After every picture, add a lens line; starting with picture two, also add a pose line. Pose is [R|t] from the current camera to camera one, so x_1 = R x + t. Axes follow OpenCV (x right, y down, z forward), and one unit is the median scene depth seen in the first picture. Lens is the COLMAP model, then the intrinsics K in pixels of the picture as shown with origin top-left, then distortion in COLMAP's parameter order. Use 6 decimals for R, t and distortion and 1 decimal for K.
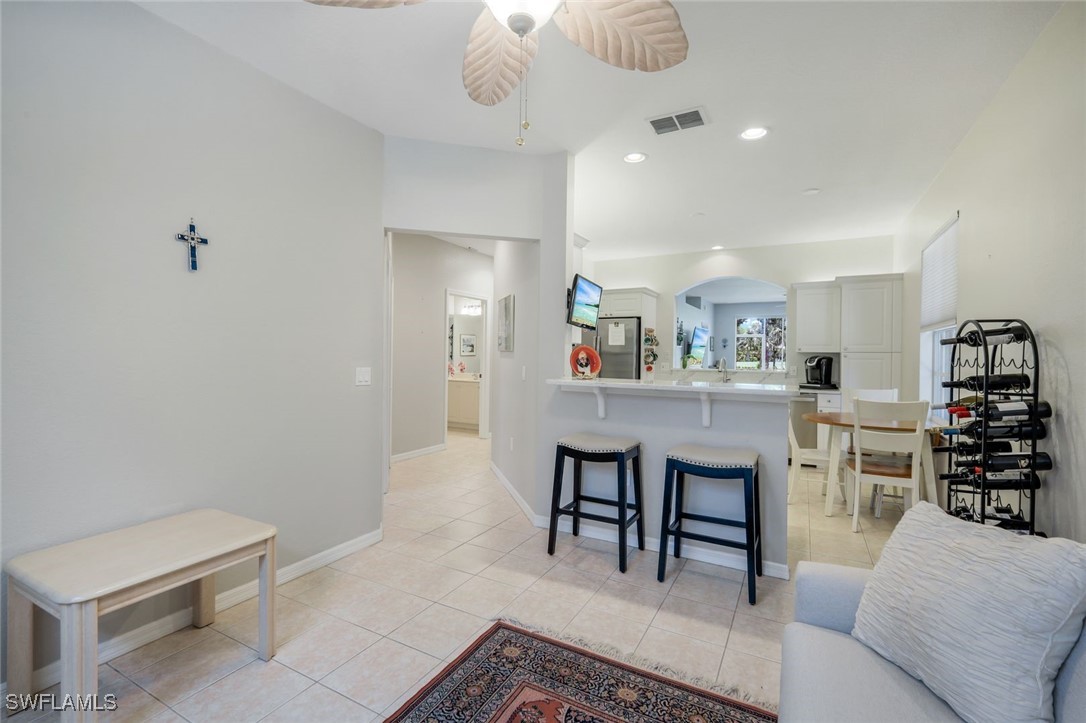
lens RADIAL K [[480.7, 0, 542.5], [0, 480.7, 361.9], [0, 0, 1]] dist [0.007655, -0.000110]
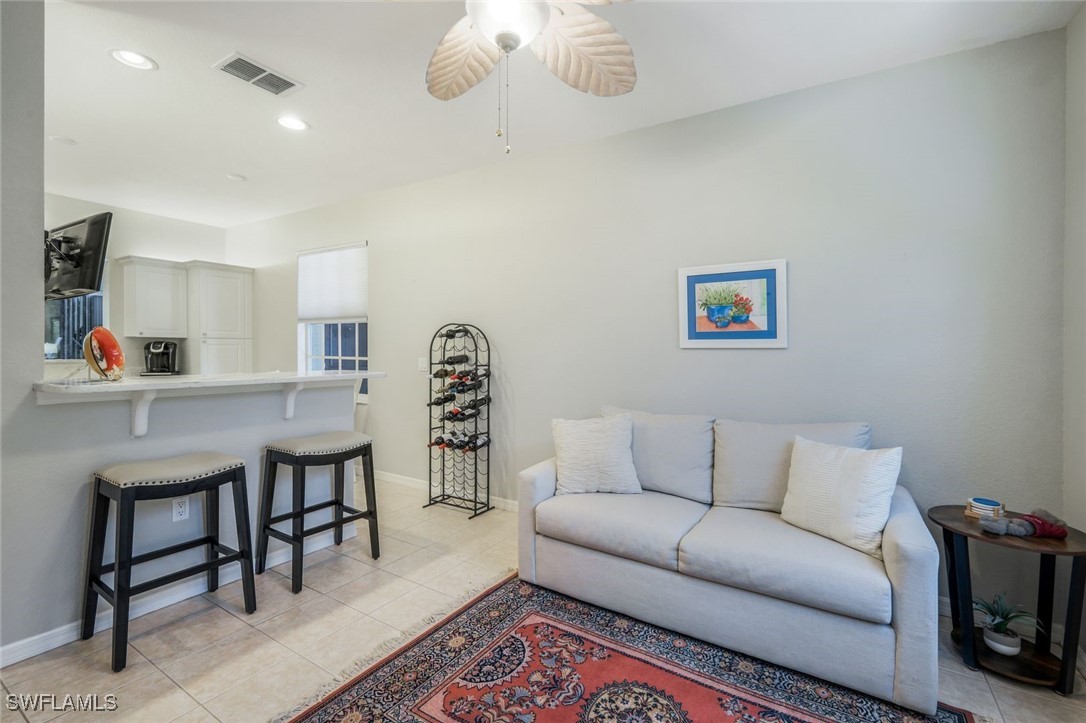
lens RADIAL K [[480.7, 0, 550.2], [0, 480.7, 353.0], [0, 0, 1]] dist [0.007655, -0.000110]
pose [[0.054277, -0.021083, 0.998303, -0.291481], [0.004087, 0.999773, 0.020892, -0.006464], [-0.998518, 0.002946, 0.054351, 0.219609]]
